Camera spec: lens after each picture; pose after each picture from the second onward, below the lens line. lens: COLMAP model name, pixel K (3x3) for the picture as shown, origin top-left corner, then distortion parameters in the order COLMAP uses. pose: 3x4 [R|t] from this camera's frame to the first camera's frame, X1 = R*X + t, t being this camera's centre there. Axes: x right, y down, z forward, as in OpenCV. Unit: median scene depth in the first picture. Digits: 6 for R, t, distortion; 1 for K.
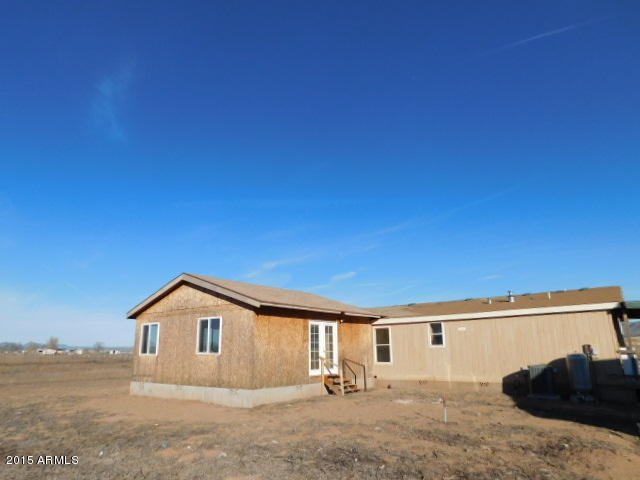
lens RADIAL K [[426.1, 0, 320.0], [0, 426.1, 240.0], [0, 0, 1]] dist [-0.070599, 0.058127]
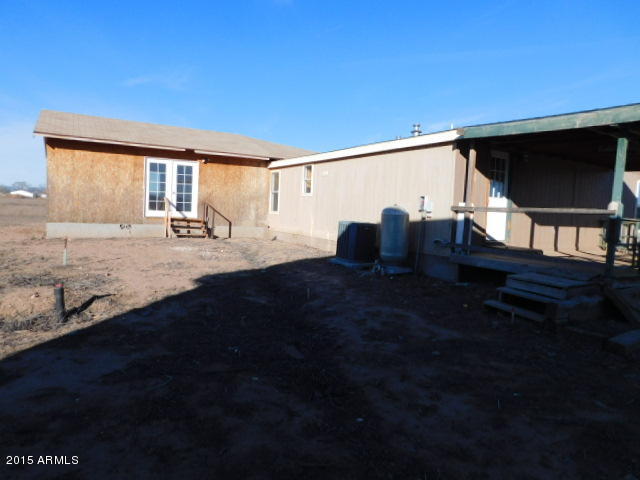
lens RADIAL K [[426.1, 0, 320.0], [0, 426.1, 240.0], [0, 0, 1]] dist [-0.070599, 0.058127]
pose [[0.922406, 0.082616, -0.377282, 0.667358], [0.040384, 0.950868, 0.306950, 0.093187], [0.384104, -0.298369, 0.873751, 0.296187]]
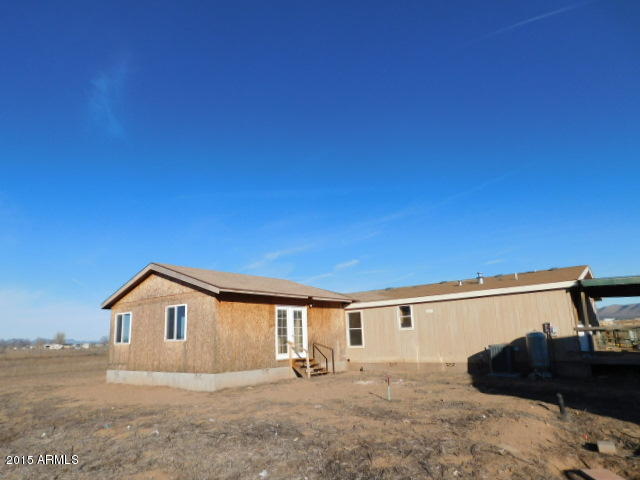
lens RADIAL K [[426.1, 0, 320.0], [0, 426.1, 240.0], [0, 0, 1]] dist [-0.070599, 0.058127]
pose [[0.999644, -0.026086, -0.005584, 0.089001], [0.026222, 0.999321, 0.025864, 0.007758], [0.004906, -0.026001, 0.999650, -0.012762]]
